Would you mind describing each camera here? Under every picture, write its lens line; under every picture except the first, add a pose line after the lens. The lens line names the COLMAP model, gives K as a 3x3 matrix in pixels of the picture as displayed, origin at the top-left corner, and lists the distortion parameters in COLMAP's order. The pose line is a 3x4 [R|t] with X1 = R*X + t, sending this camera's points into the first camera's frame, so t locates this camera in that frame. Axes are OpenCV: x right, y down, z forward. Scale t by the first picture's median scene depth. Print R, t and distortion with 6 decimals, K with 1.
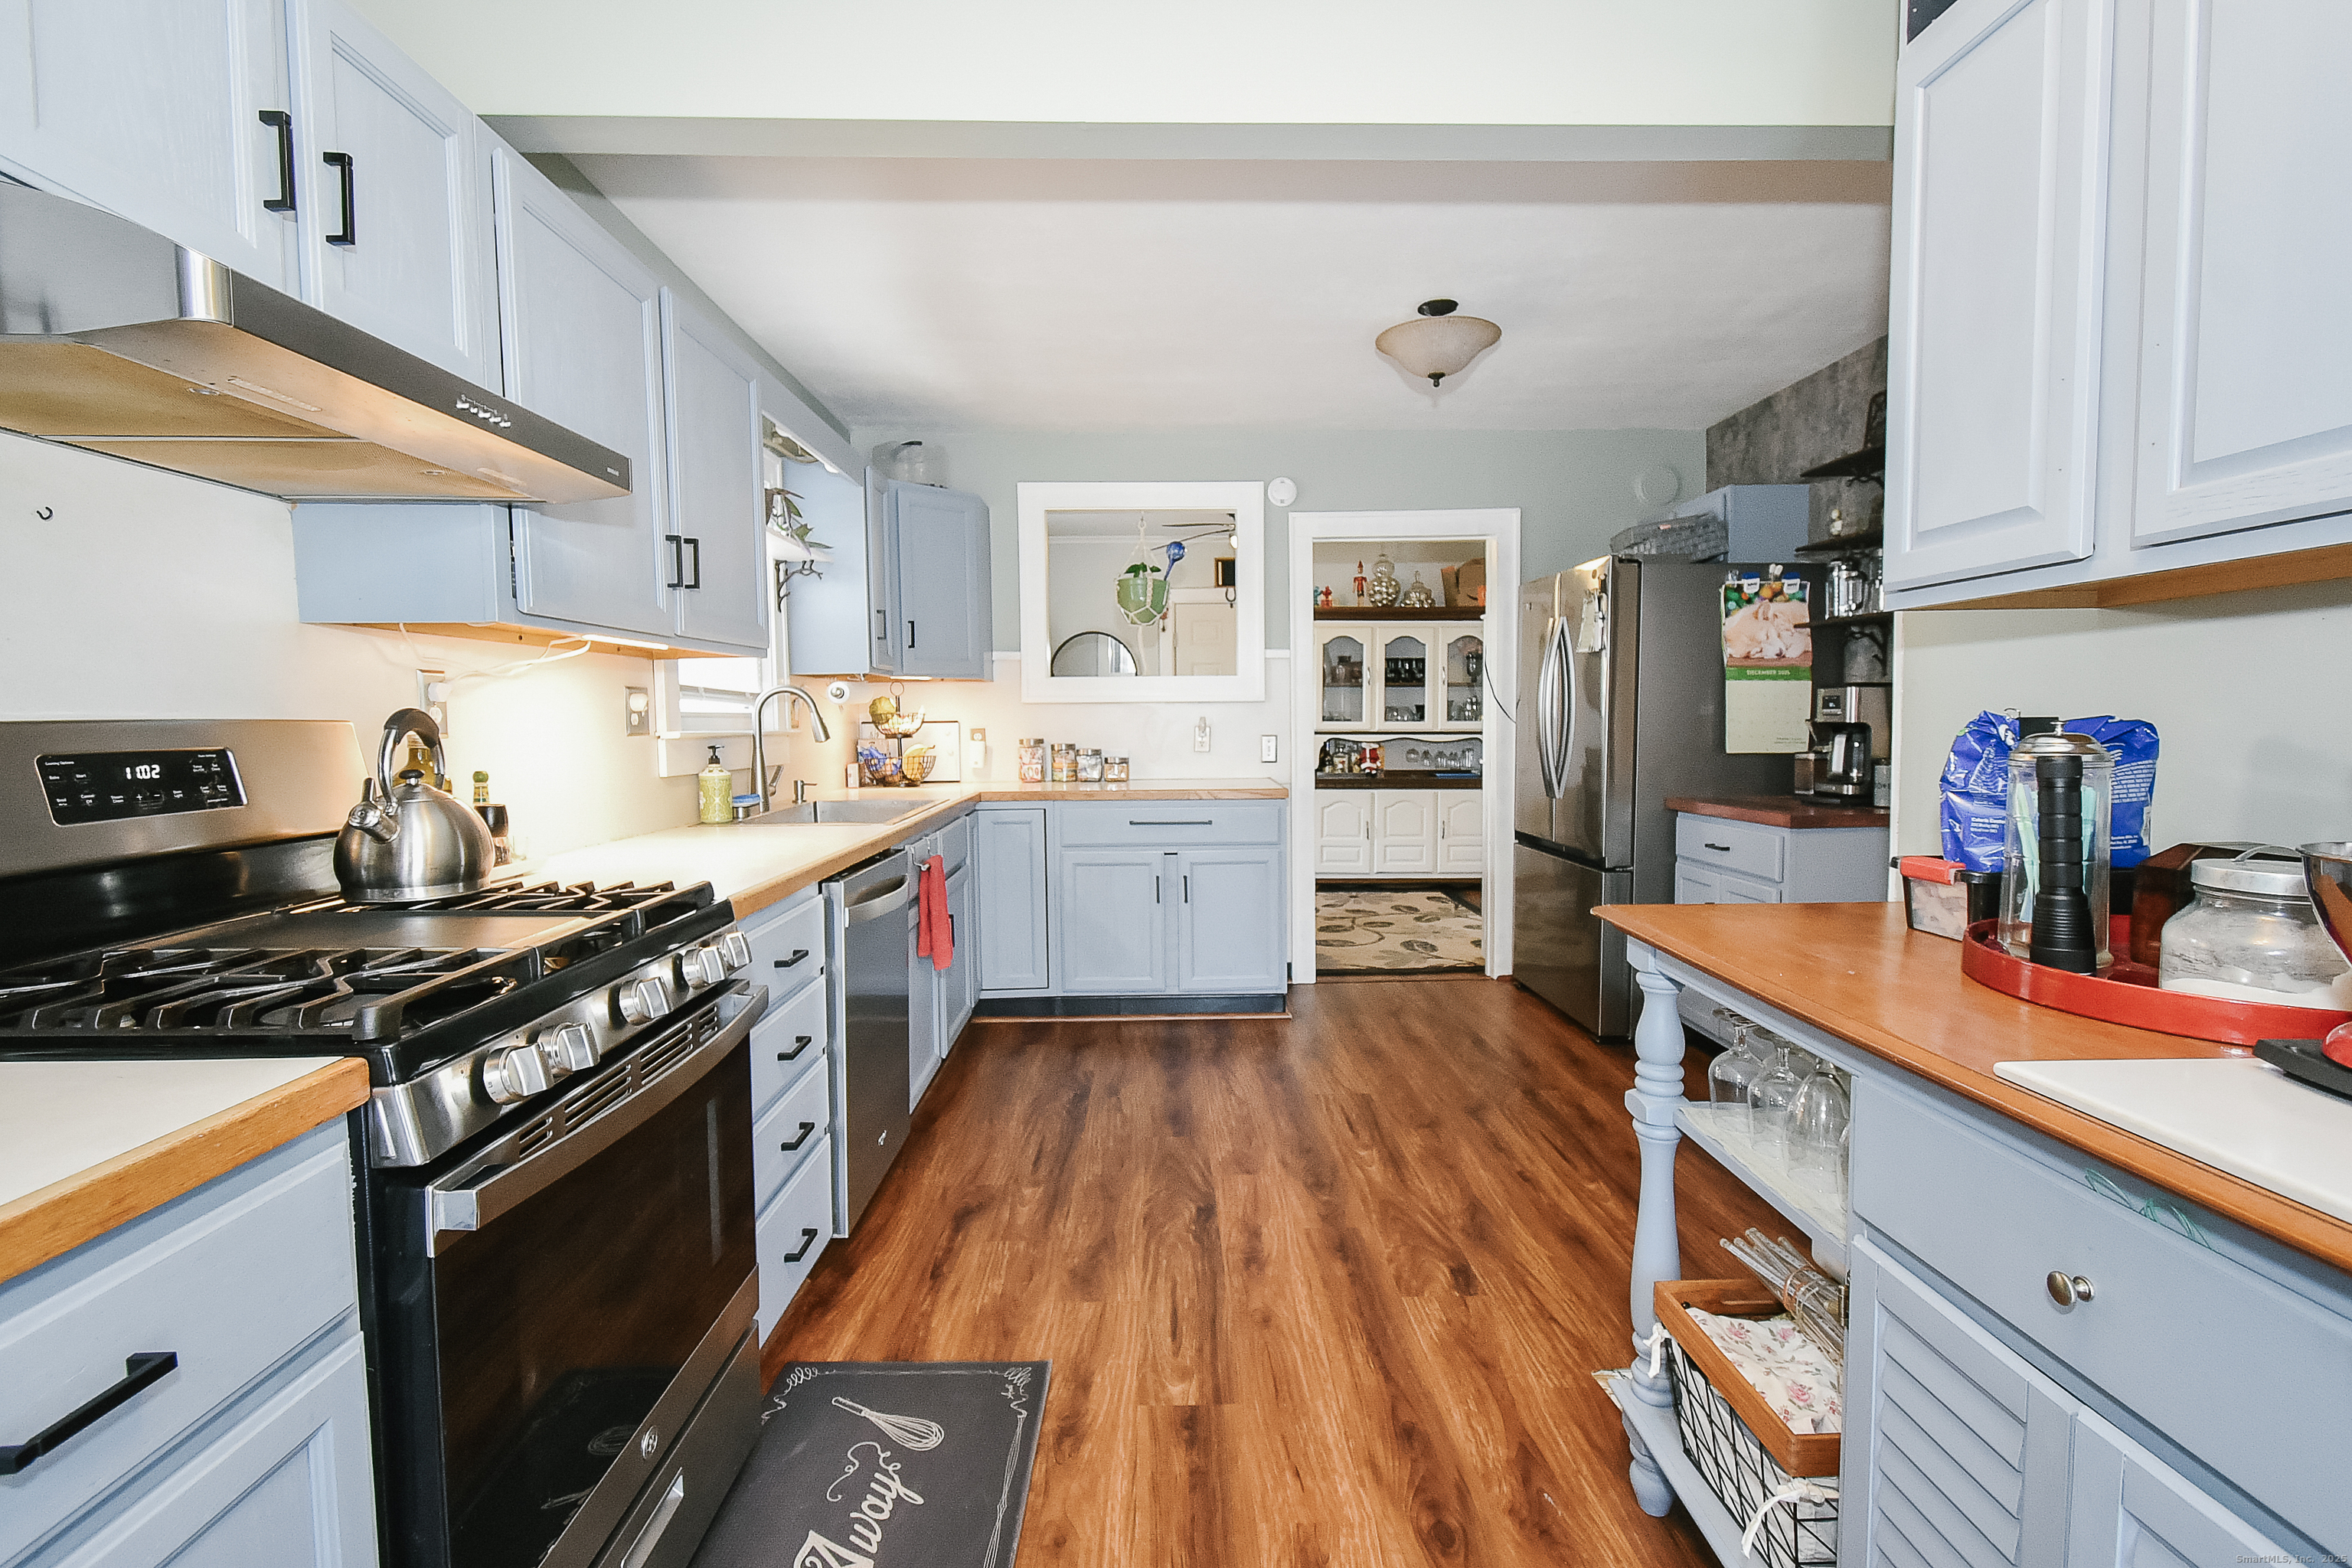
lens RADIAL K [[1065.2, 0, 1176.0], [0, 1065.2, 784.0], [0, 0, 1]] dist [0.000313, -0.000041]
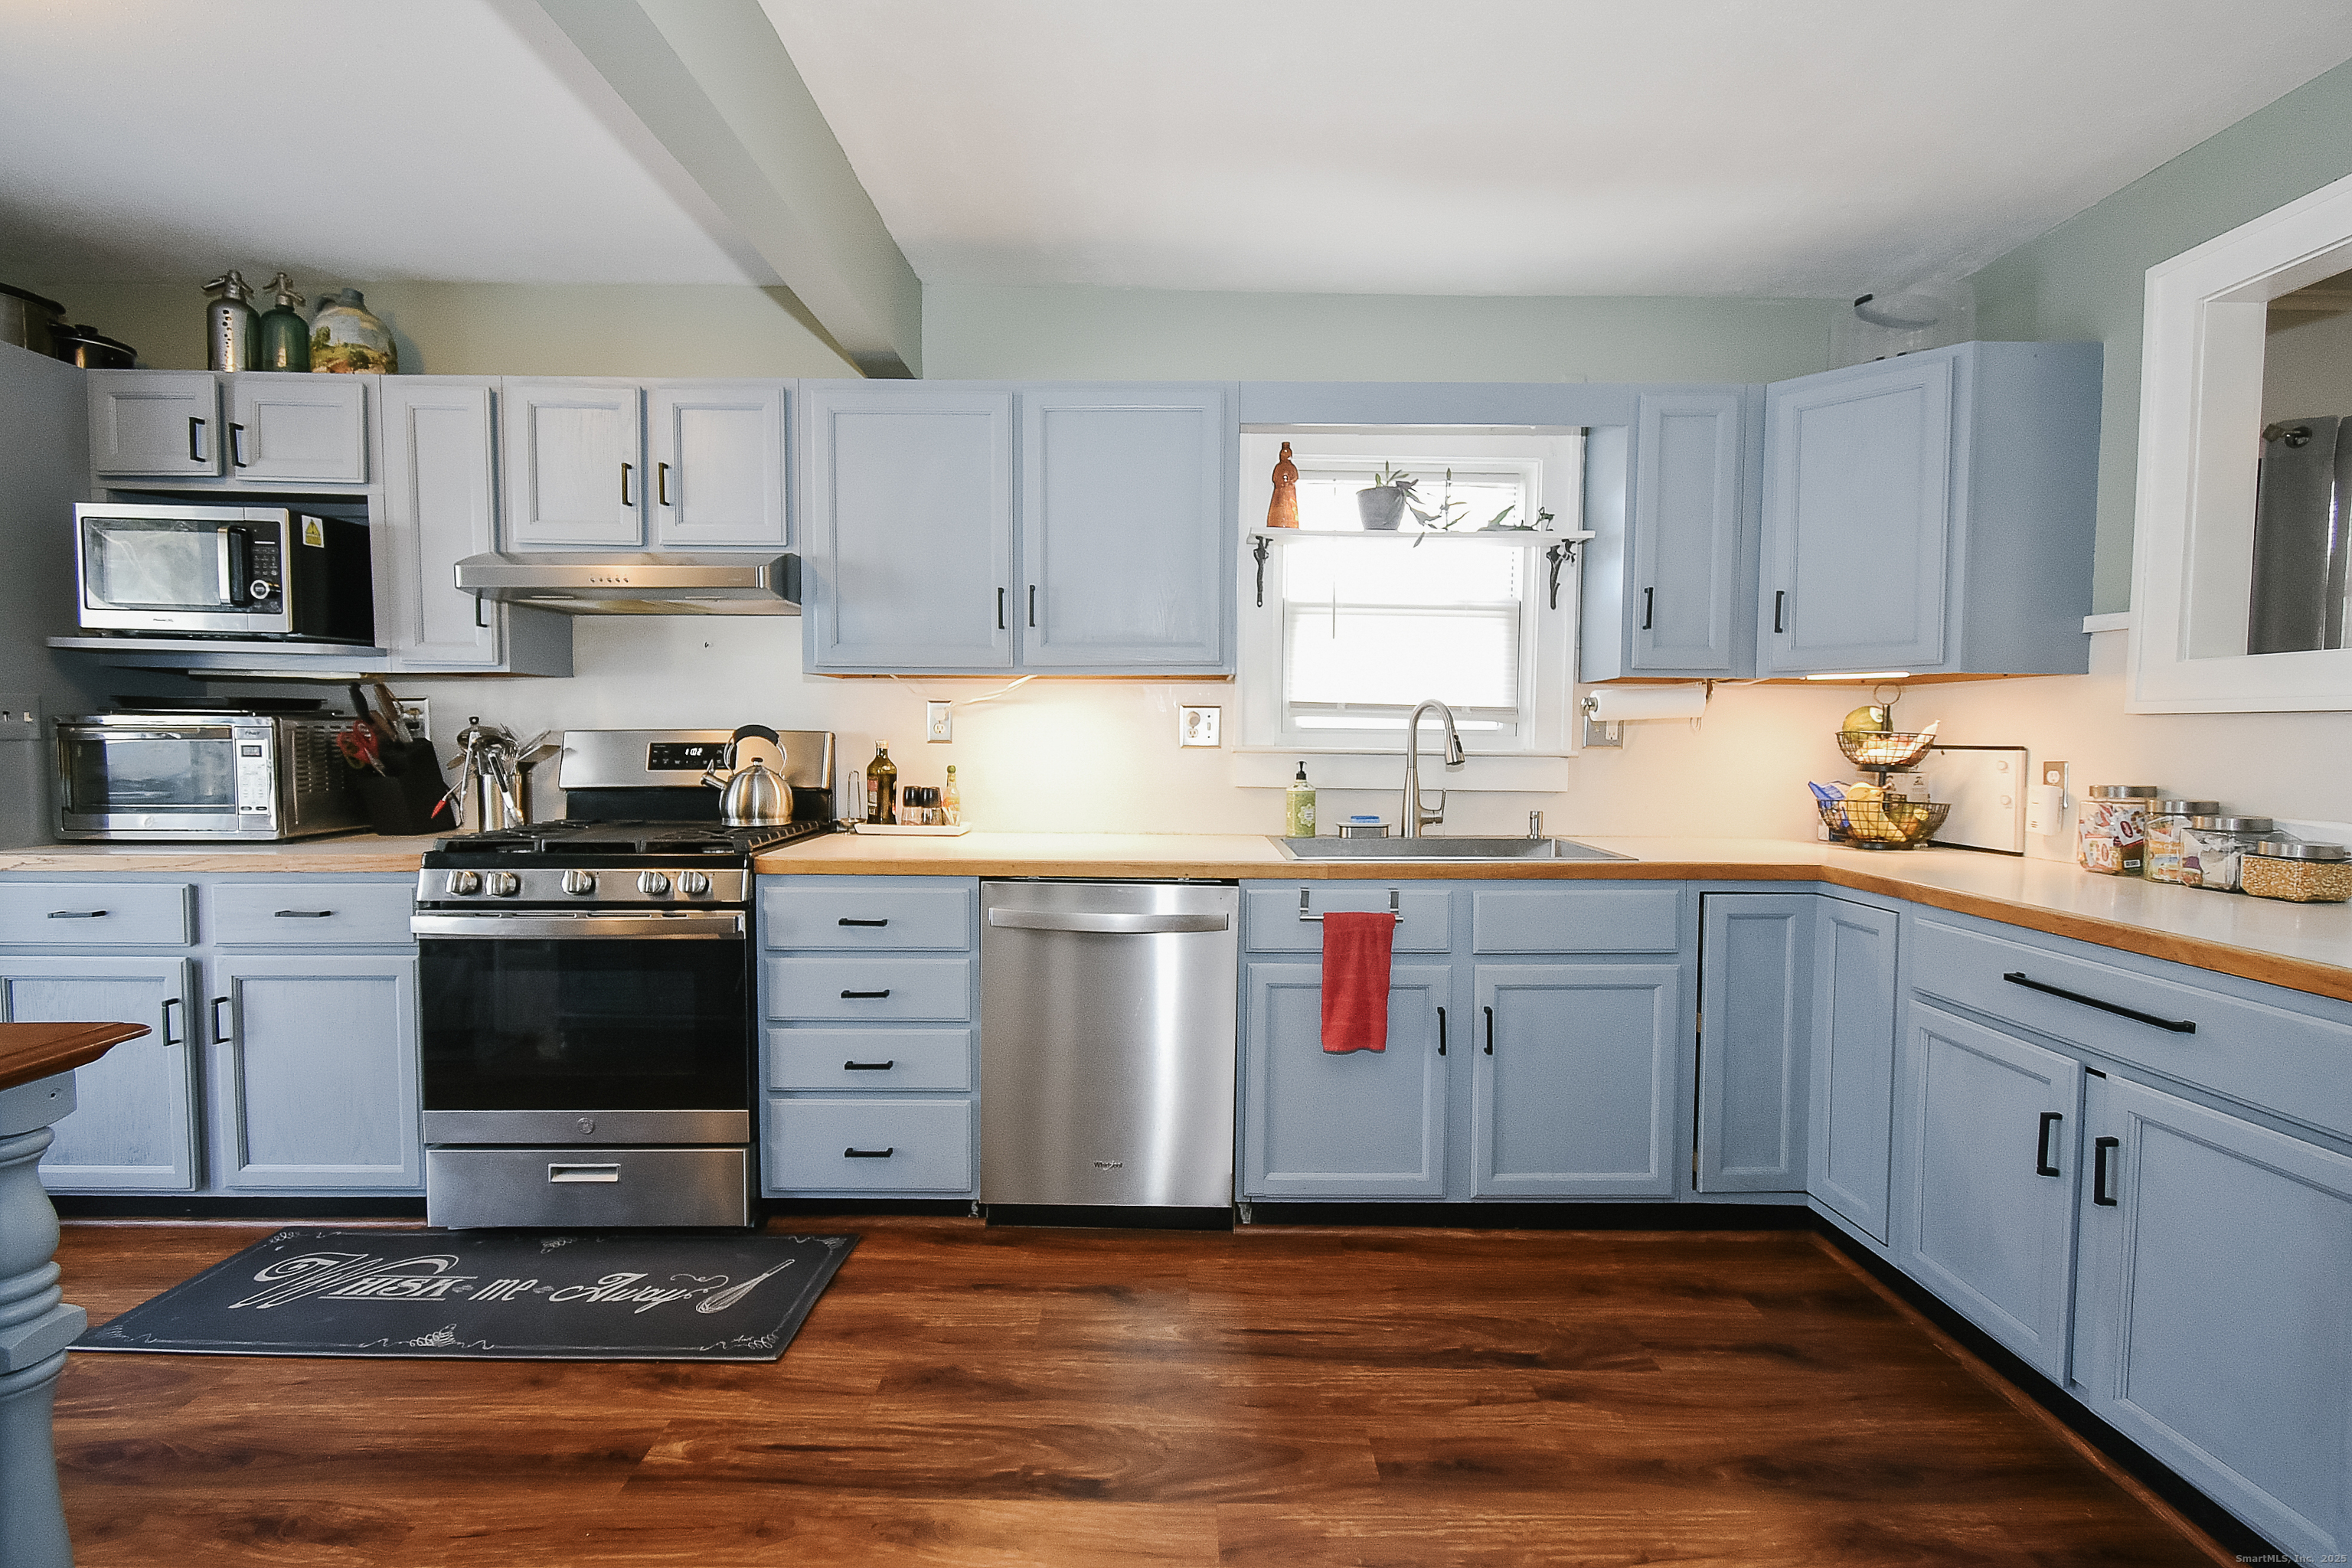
lens RADIAL K [[1037.5, 0, 1176.0], [0, 1037.5, 784.0], [0, 0, 1]] dist [0.000788, -0.000169]
pose [[-0.013278, 0.060063, -0.998106, 0.732682], [-0.070969, 0.995620, 0.060857, -0.087143], [0.997390, 0.071642, -0.008958, 1.175144]]
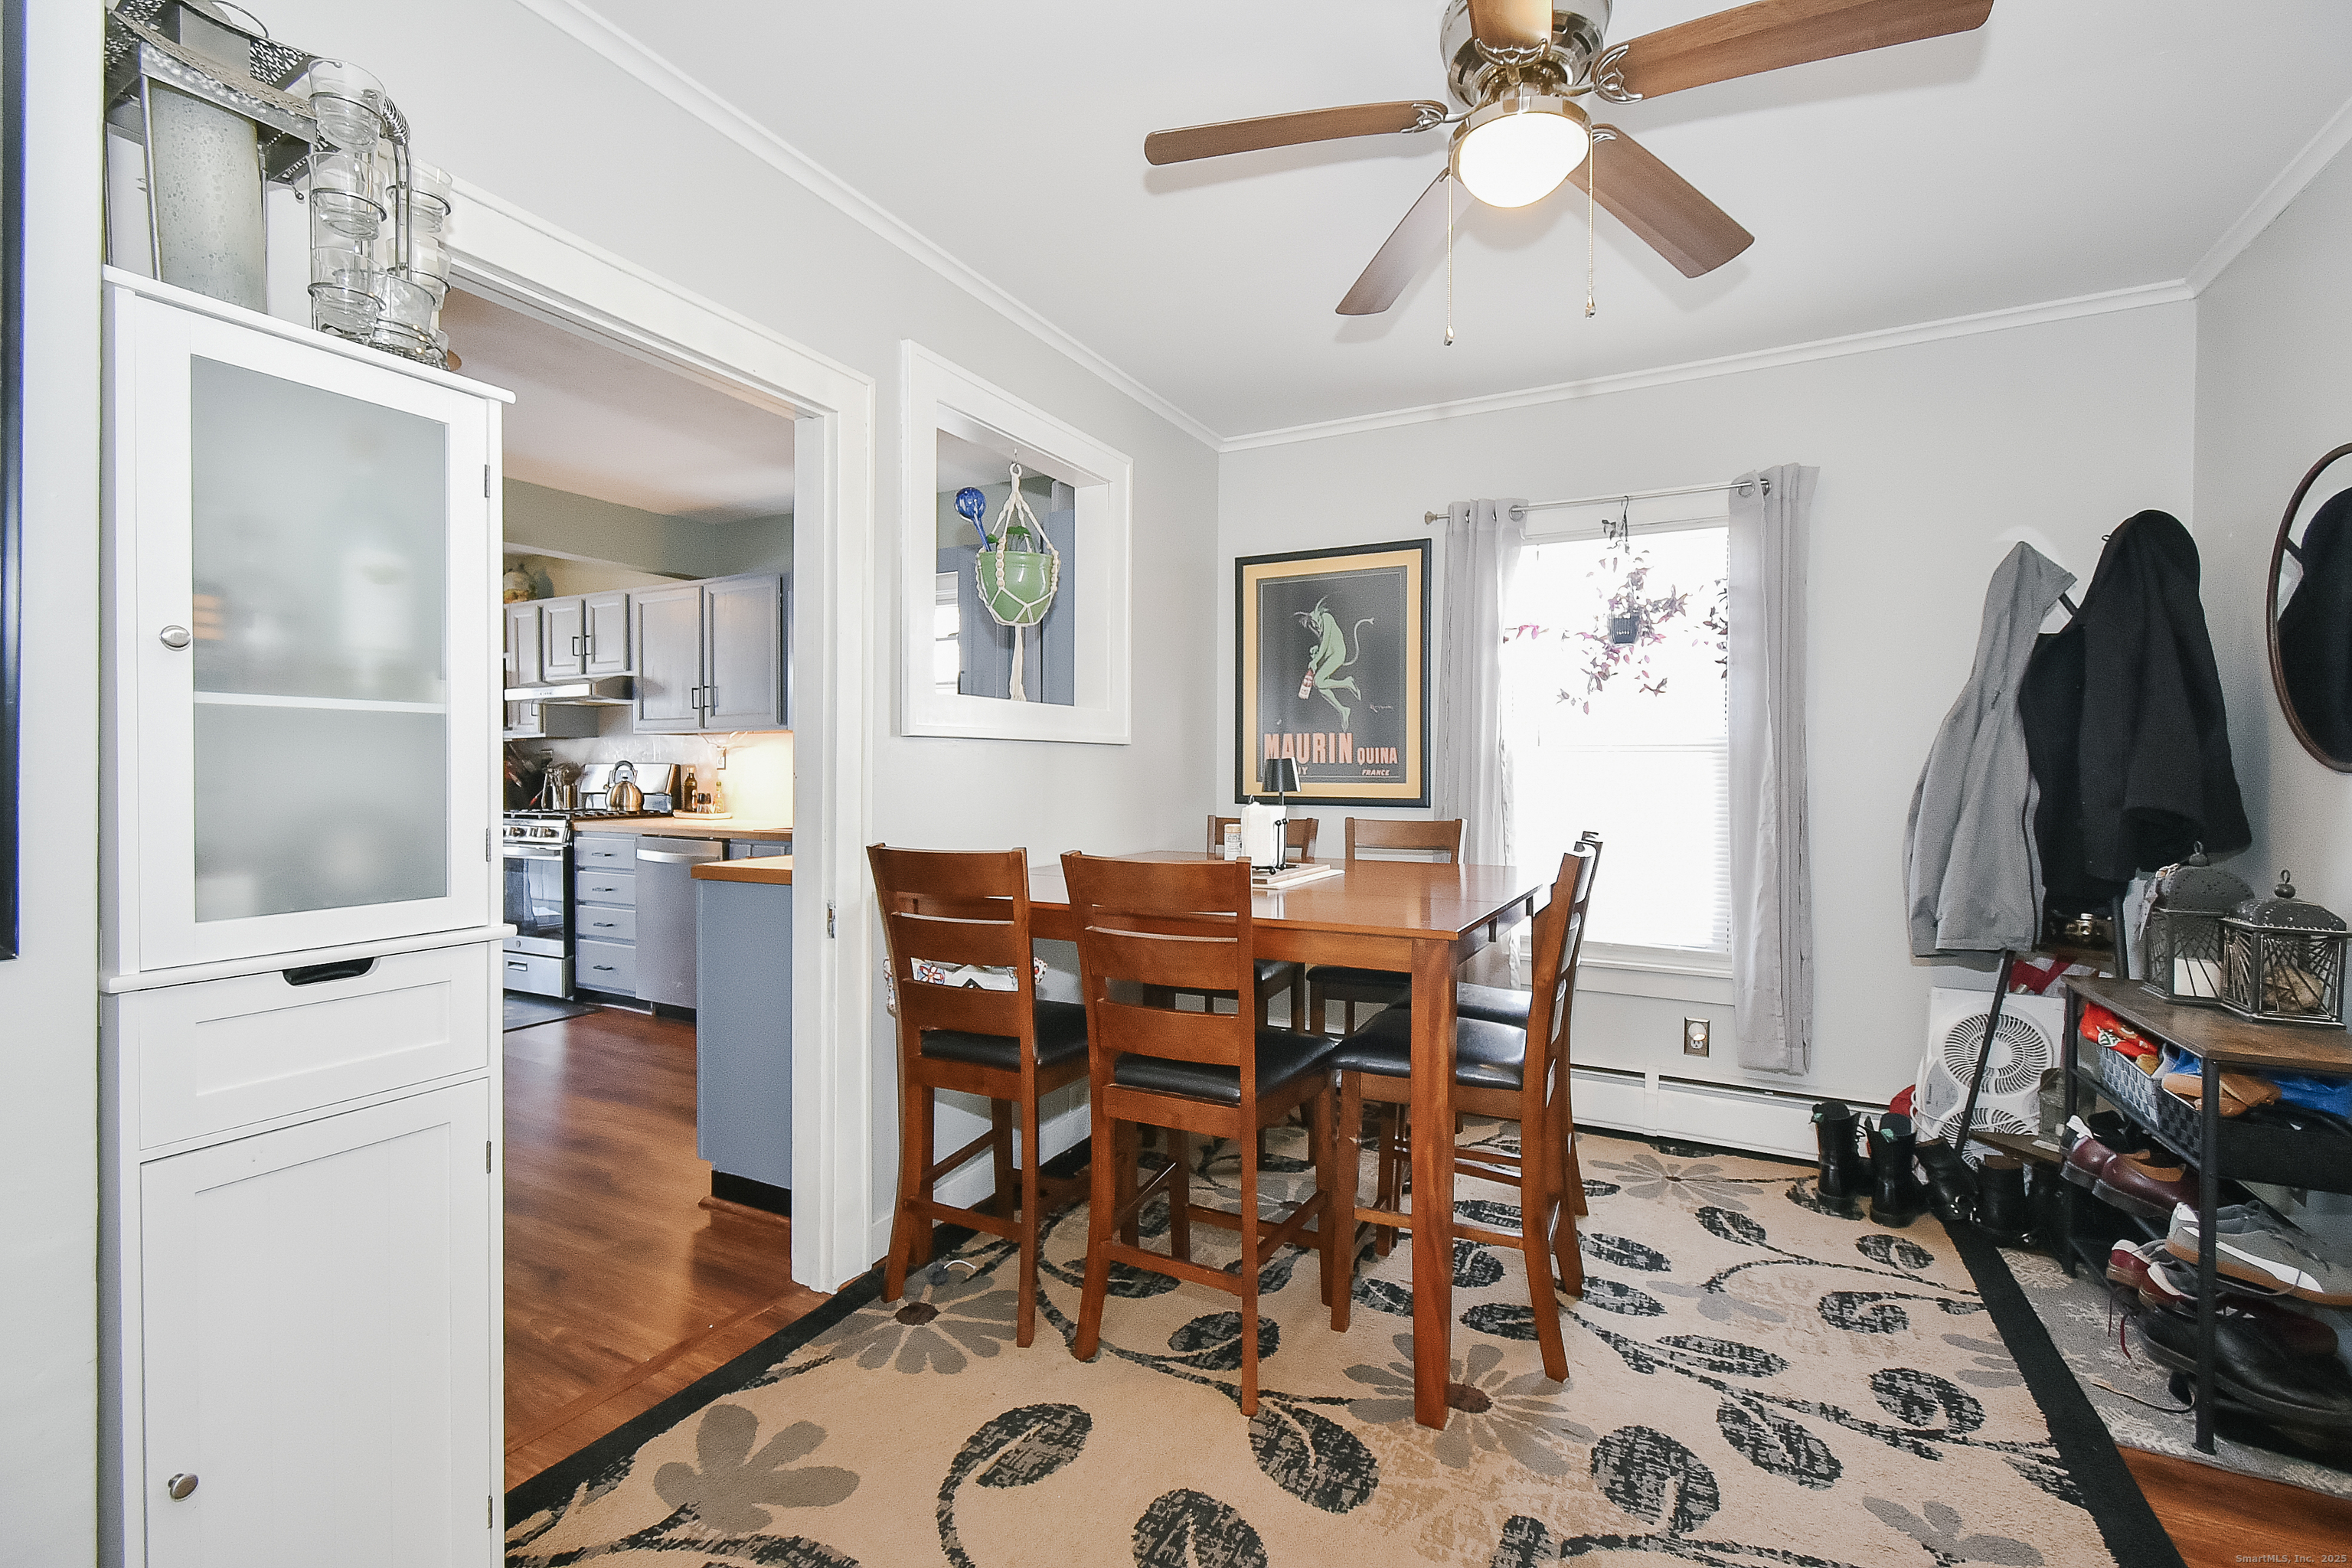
lens RADIAL K [[1037.5, 0, 1176.0], [0, 1037.5, 784.0], [0, 0, 1]] dist [0.000788, -0.000169]
pose [[-0.487012, 0.014665, -0.873272, 1.031676], [-0.058916, 0.997030, 0.049600, -0.193667], [0.871406, 0.075605, -0.484701, 3.062210]]
